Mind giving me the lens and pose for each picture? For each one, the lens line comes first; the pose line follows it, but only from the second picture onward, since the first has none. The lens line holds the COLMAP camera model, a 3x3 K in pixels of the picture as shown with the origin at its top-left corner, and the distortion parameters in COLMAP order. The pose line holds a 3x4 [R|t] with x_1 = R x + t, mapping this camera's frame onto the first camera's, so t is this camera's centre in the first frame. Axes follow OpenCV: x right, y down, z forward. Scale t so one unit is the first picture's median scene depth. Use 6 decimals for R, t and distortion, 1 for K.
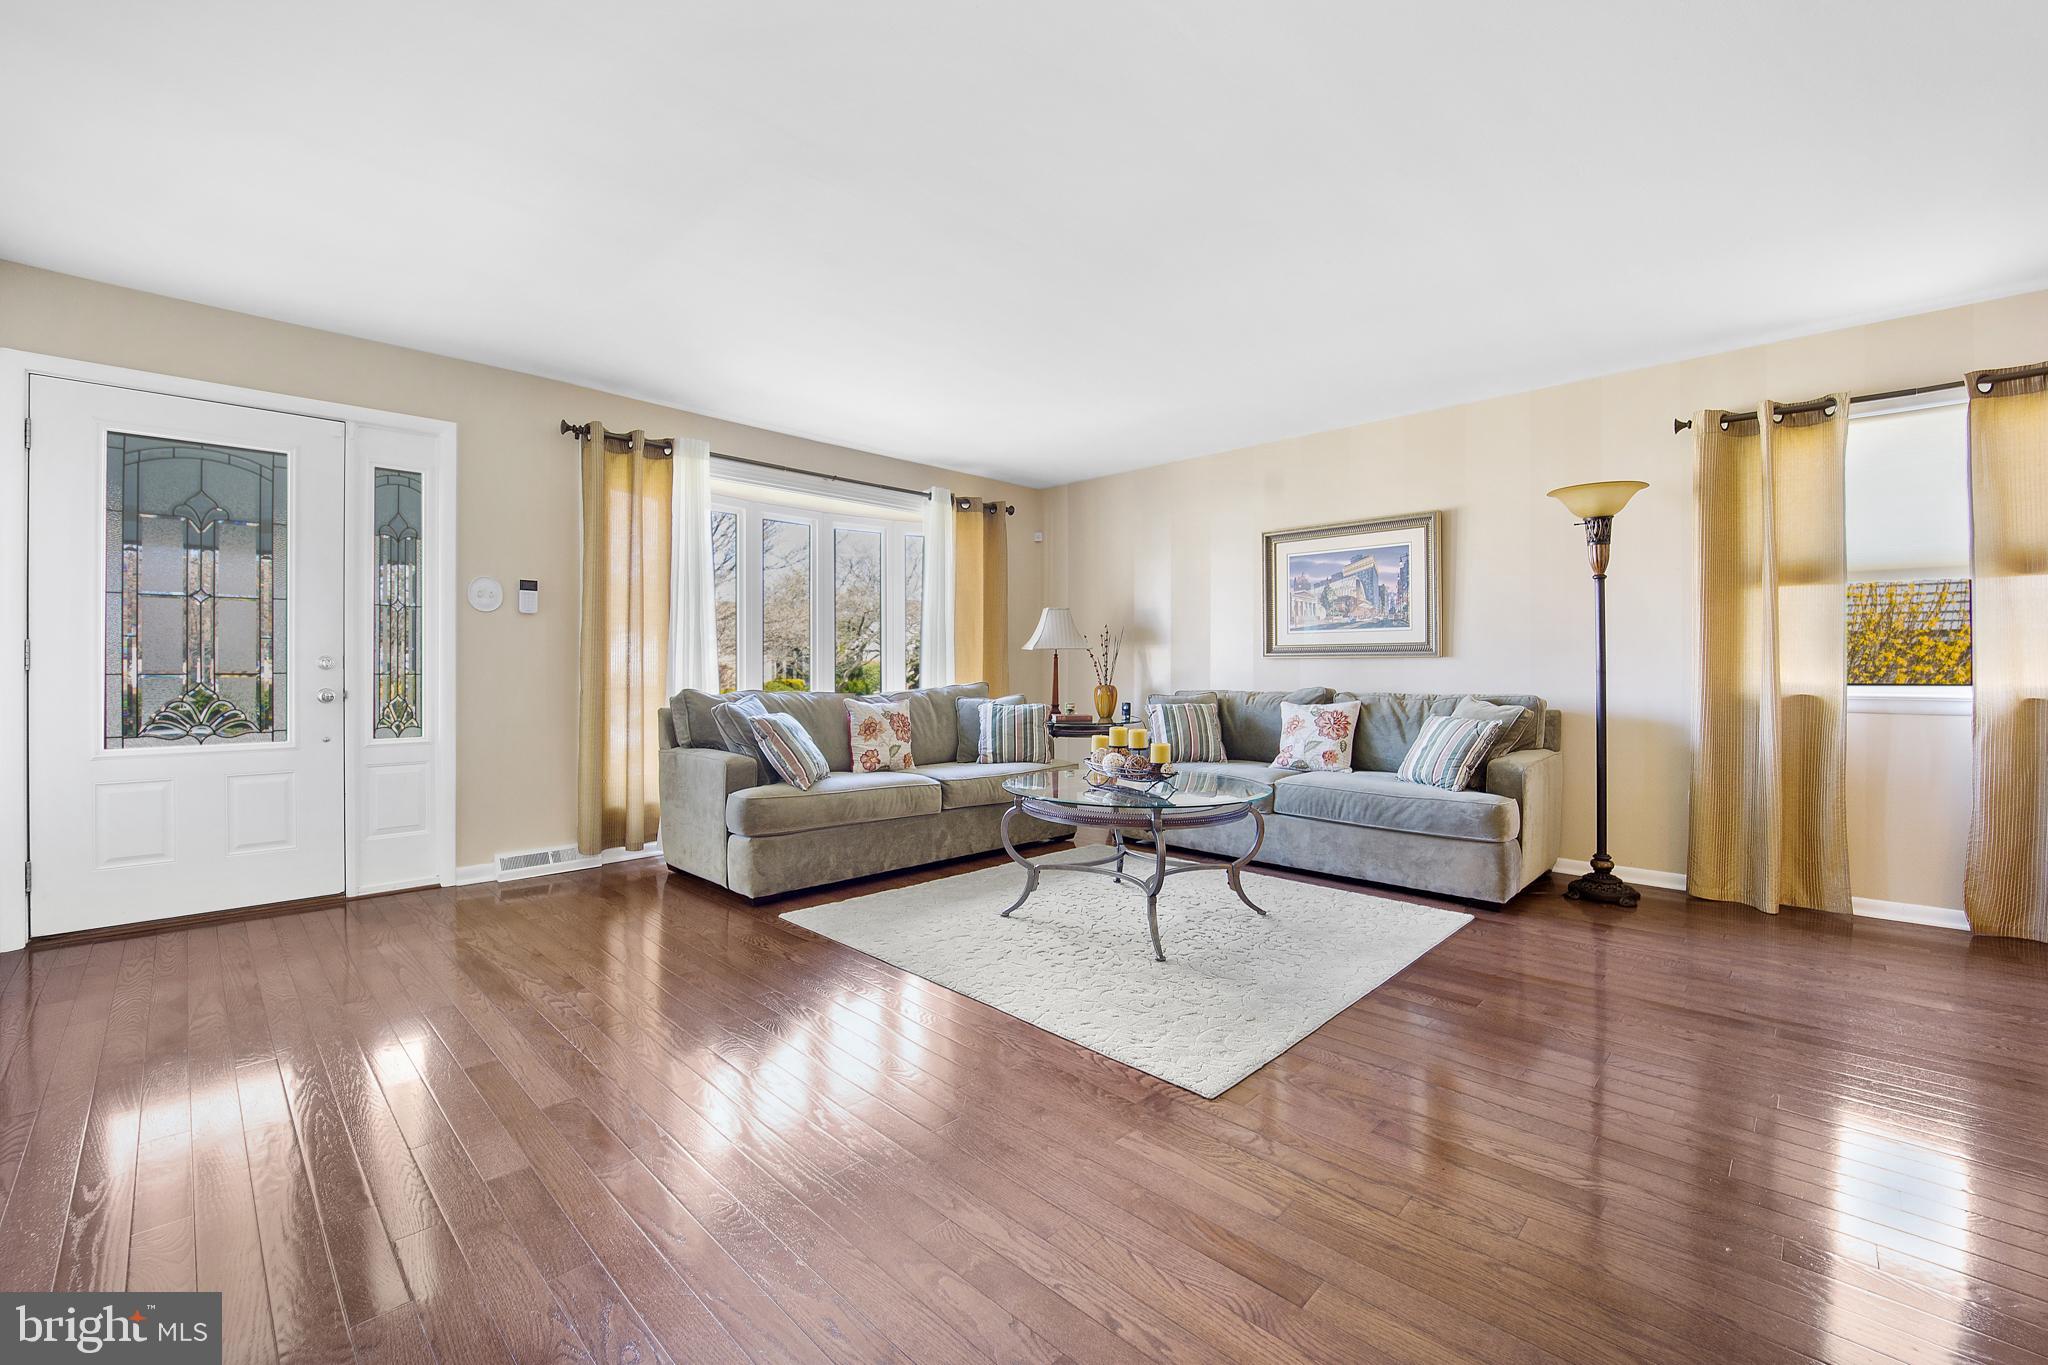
lens RADIAL K [[840.3, 0, 1018.3], [0, 840.3, 670.0], [0, 0, 1]] dist [-0.034355, 0.000380]
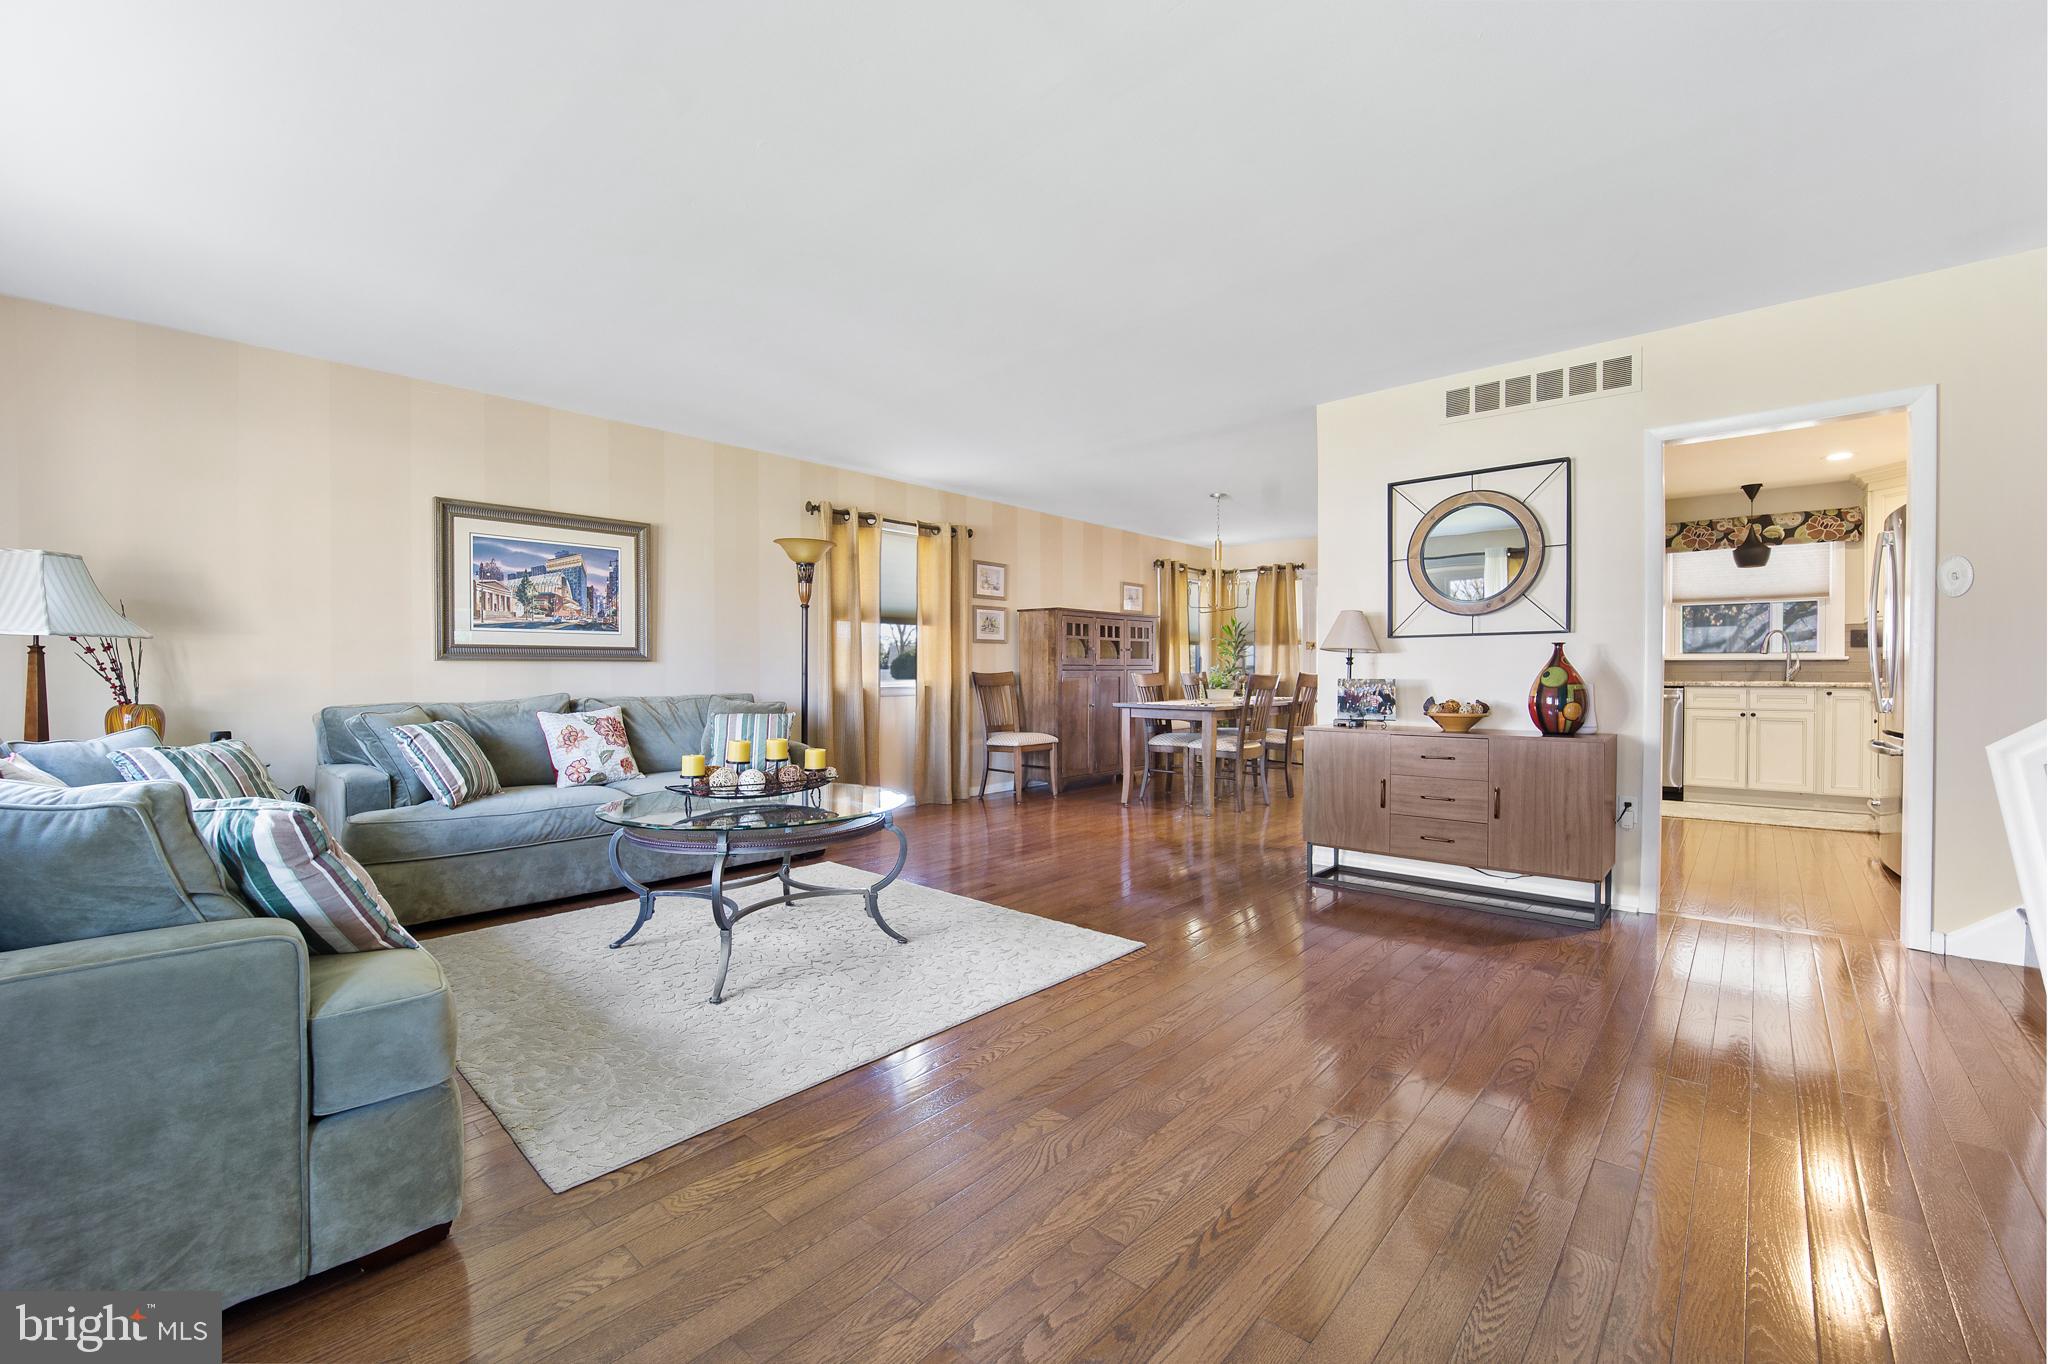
lens RADIAL K [[827.5, 0, 1031.1], [0, 827.5, 681.9], [0, 0, 1]] dist [-0.021539, -0.000237]
pose [[-0.052800, -0.016398, 0.998470, -0.557381], [0.000786, 0.999864, 0.016463, -0.006310], [-0.998605, 0.001654, -0.052780, 0.546170]]
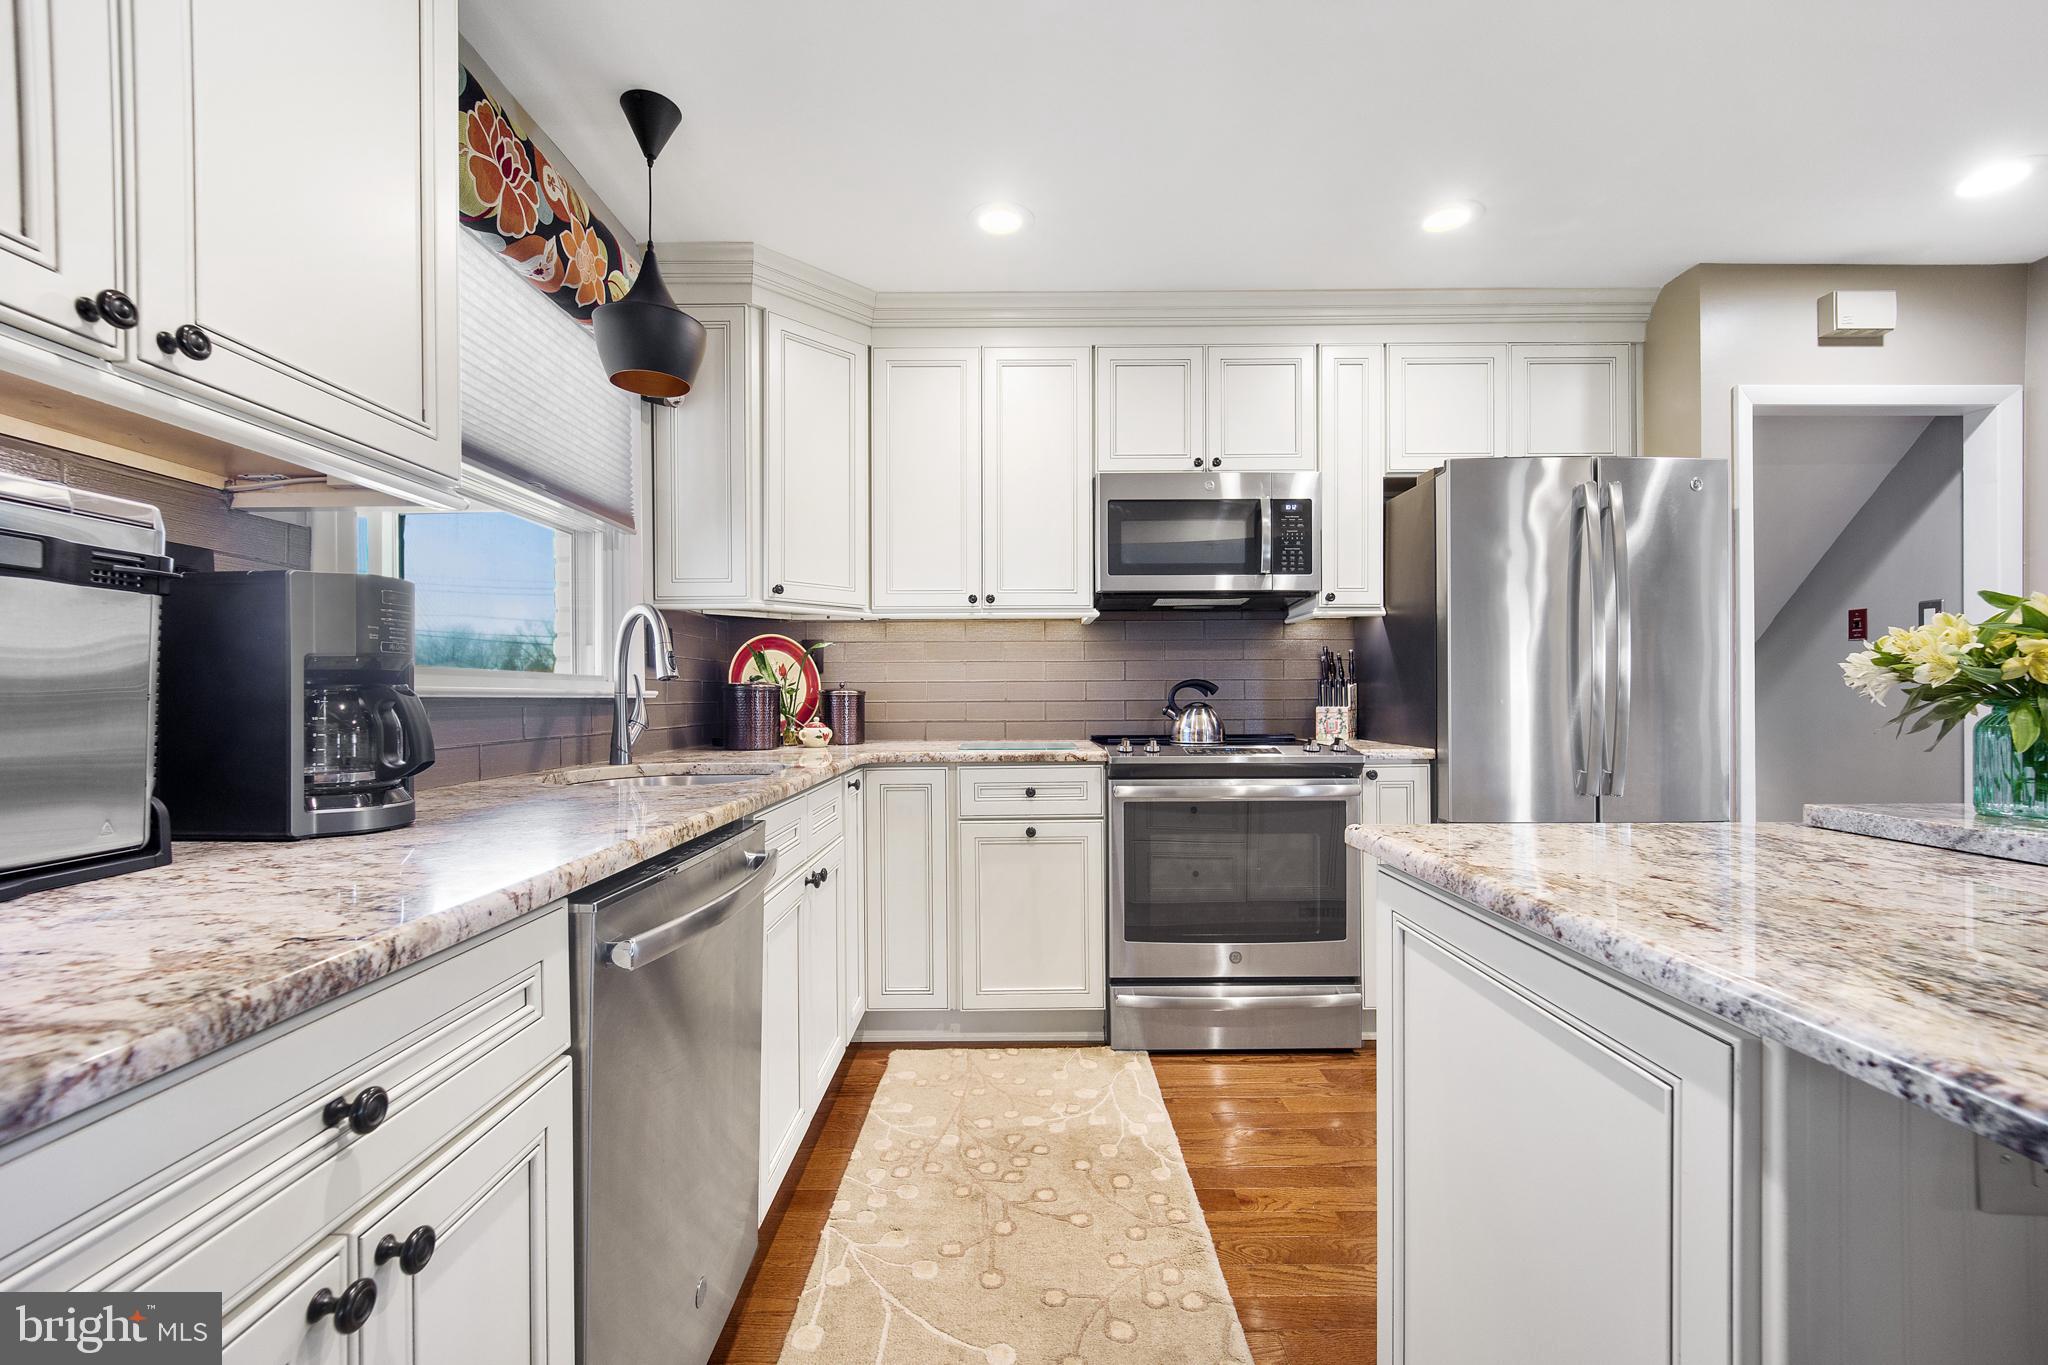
lens RADIAL K [[839.5, 0, 1001.2], [0, 839.5, 693.8], [0, 0, 1]] dist [-0.007887, -0.000516]
pose [[-0.725270, -0.002442, -0.688461, 0.894174], [0.002490, 0.999978, -0.006170, -0.019228], [0.688460, -0.006189, -0.725248, -0.303980]]
